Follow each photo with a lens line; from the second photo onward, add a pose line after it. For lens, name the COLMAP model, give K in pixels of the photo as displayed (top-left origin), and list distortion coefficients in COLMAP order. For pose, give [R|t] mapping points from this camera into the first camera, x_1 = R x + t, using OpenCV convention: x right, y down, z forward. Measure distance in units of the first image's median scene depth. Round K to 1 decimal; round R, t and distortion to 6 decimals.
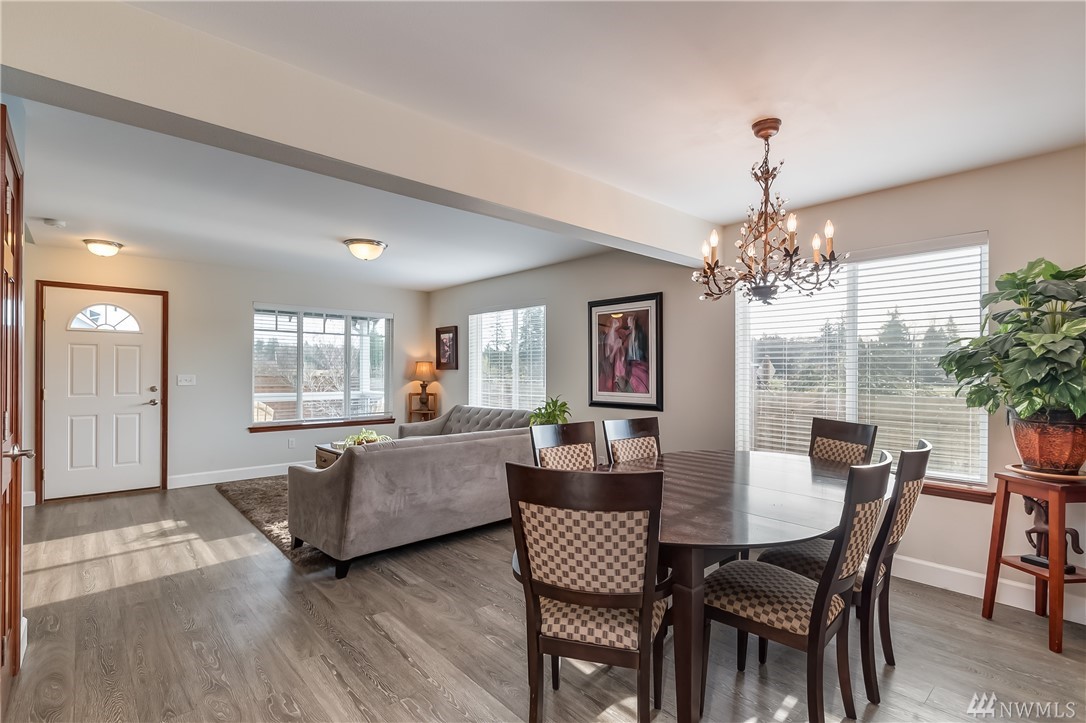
lens RADIAL K [[504.1, 0, 528.8], [0, 504.1, 373.7], [0, 0, 1]] dist [-0.005561, -0.001544]
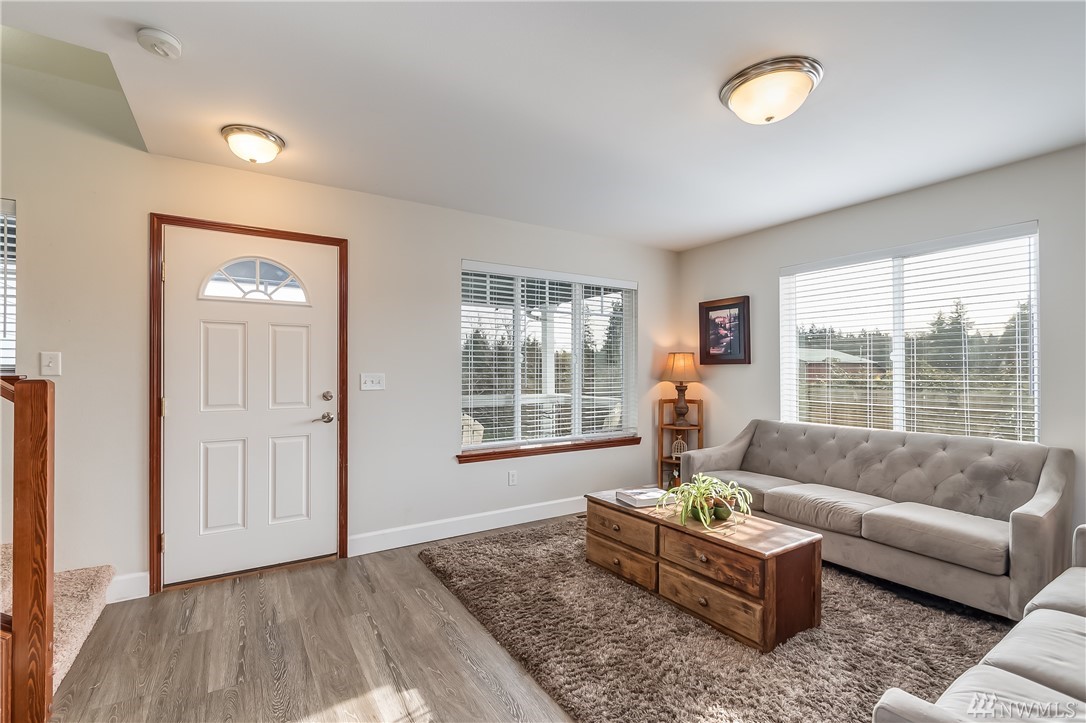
lens RADIAL K [[478.8, 0, 542.2], [0, 478.8, 371.7], [0, 0, 1]] dist [0.004668, -0.001509]
pose [[0.987736, -0.003652, -0.156092, -0.413354], [0.003312, 0.999992, -0.002437, 0.002828], [0.156100, 0.001890, 0.987739, 0.481430]]
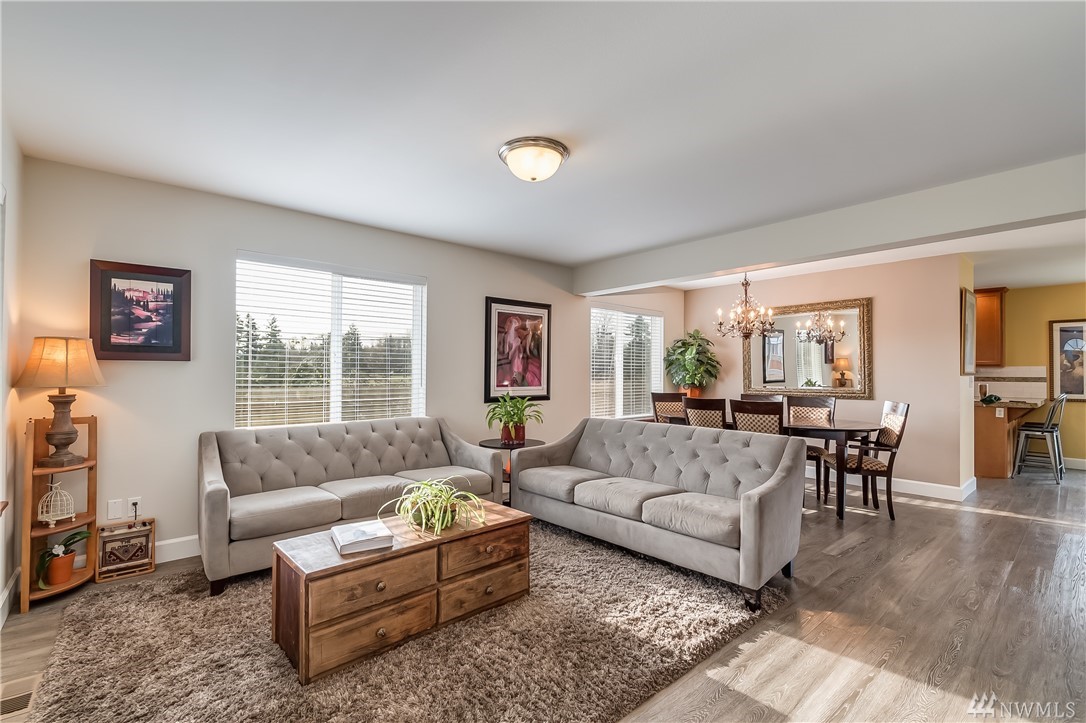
lens RADIAL K [[478.8, 0, 520.7], [0, 478.8, 370.0], [0, 0, 1]] dist [0.004668, -0.001509]
pose [[0.034776, -0.000976, 0.999395, -0.801610], [-0.001155, 0.999999, 0.001017, -0.000581], [-0.999394, -0.001189, 0.034775, 0.895943]]
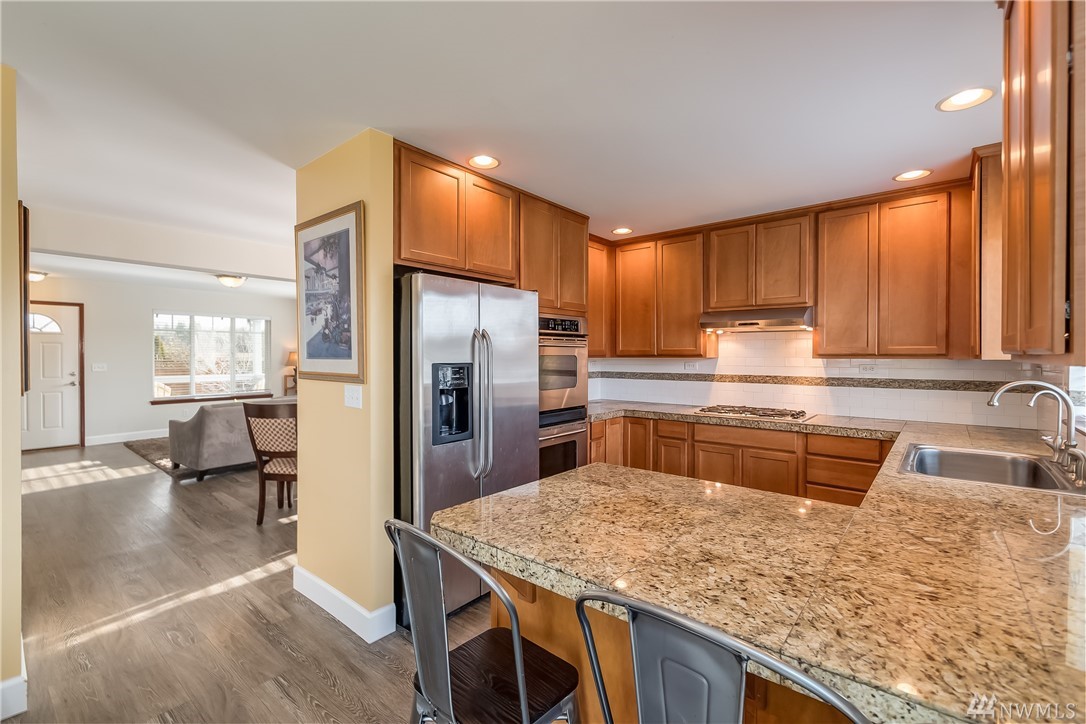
lens RADIAL K [[478.8, 0, 533.2], [0, 478.8, 360.5], [0, 0, 1]] dist [0.004668, -0.001509]
pose [[0.990835, -0.005964, 0.134948, 0.352041], [0.004748, 0.999945, 0.009331, -0.014346], [-0.134996, -0.008605, 0.990809, -0.511860]]
